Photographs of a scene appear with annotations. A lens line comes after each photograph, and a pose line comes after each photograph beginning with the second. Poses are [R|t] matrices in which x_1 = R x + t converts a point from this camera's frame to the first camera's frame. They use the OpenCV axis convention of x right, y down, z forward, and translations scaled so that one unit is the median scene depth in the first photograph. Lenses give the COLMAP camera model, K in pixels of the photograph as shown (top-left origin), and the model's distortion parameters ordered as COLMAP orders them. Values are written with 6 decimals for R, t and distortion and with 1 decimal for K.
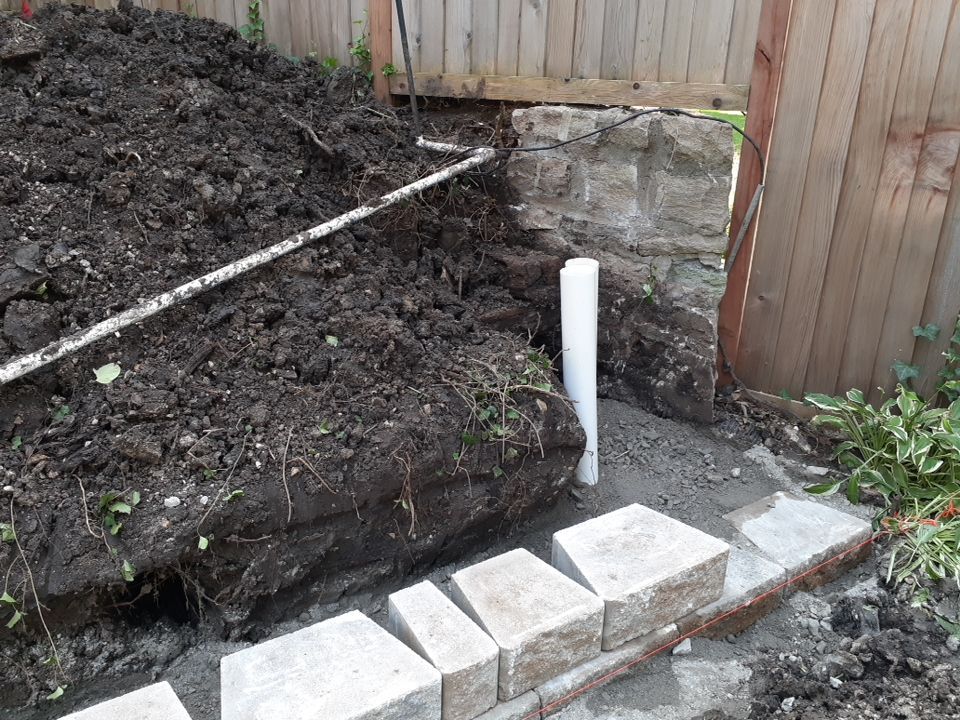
lens RADIAL K [[748.3, 0, 480.0], [0, 748.3, 360.0], [0, 0, 1]] dist [-0.003309, -0.008378]
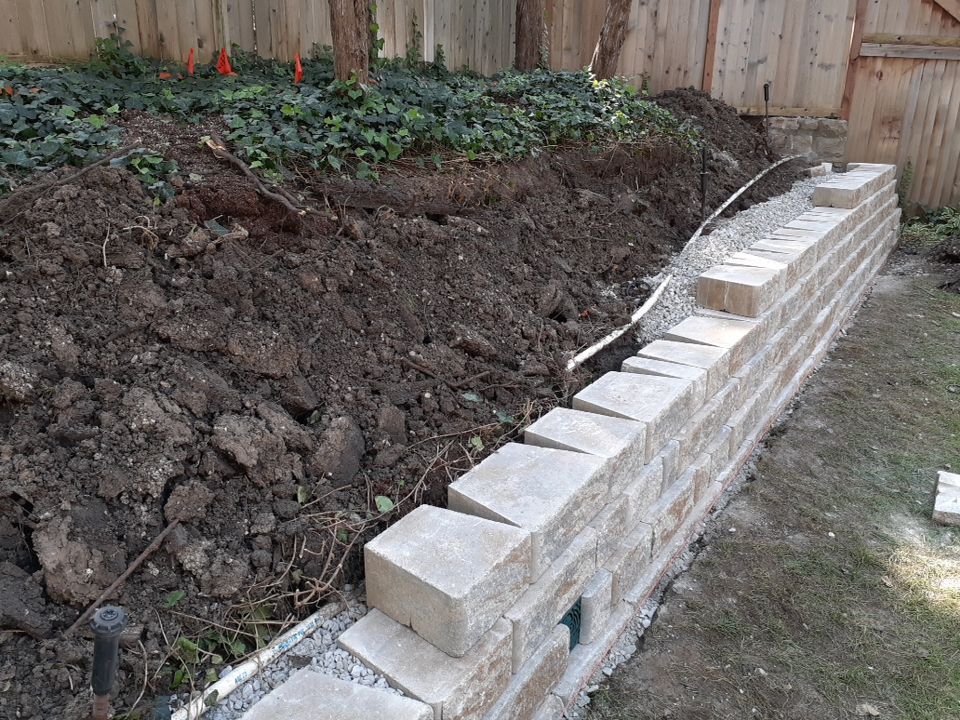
lens RADIAL K [[748.3, 0, 480.0], [0, 748.3, 360.0], [0, 0, 1]] dist [-0.003309, -0.008378]
pose [[0.953893, -0.128781, 0.271114, -2.007089], [0.127499, 0.991585, 0.022416, 0.401572], [-0.271720, 0.013184, 0.962286, -1.535996]]
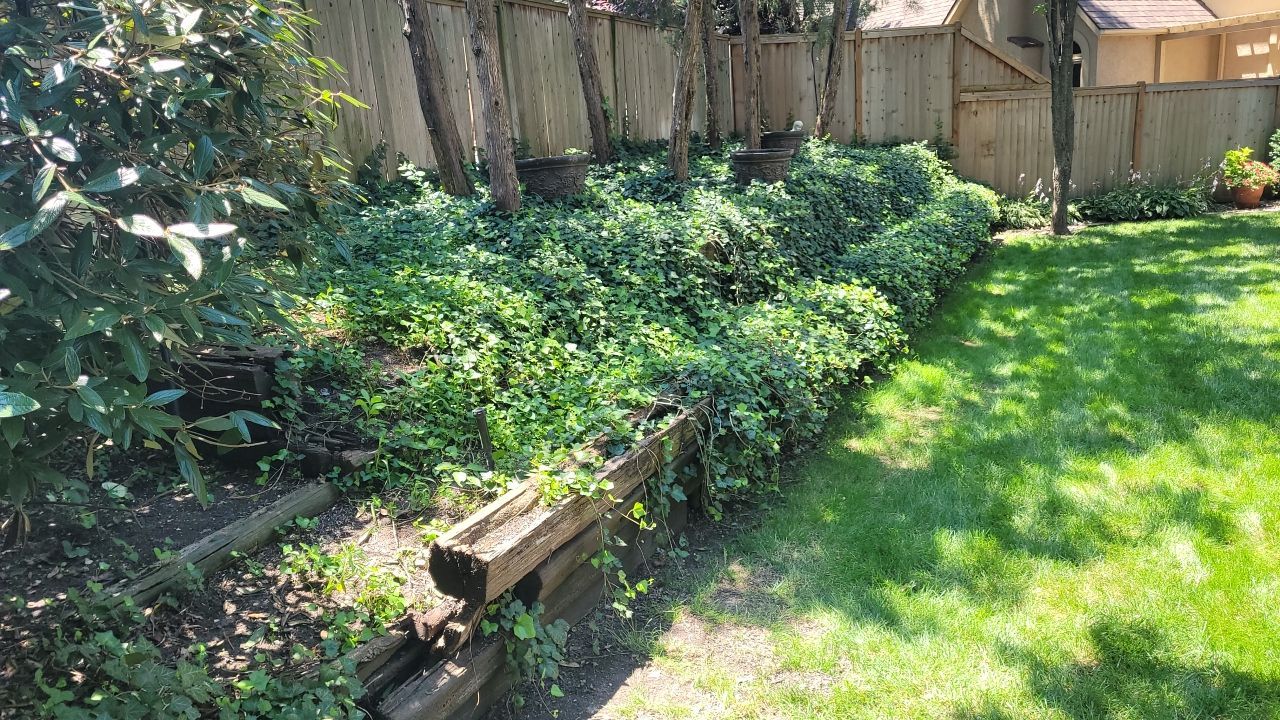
lens RADIAL K [[941.6, 0, 640.0], [0, 941.6, 360.0], [0, 0, 1]] dist [0.030225, -0.001644]
pose [[0.898909, -0.199087, 0.390291, -3.657579], [0.240812, 0.968684, -0.060509, 0.778256], [-0.366022, 0.148379, 0.918701, -3.190854]]
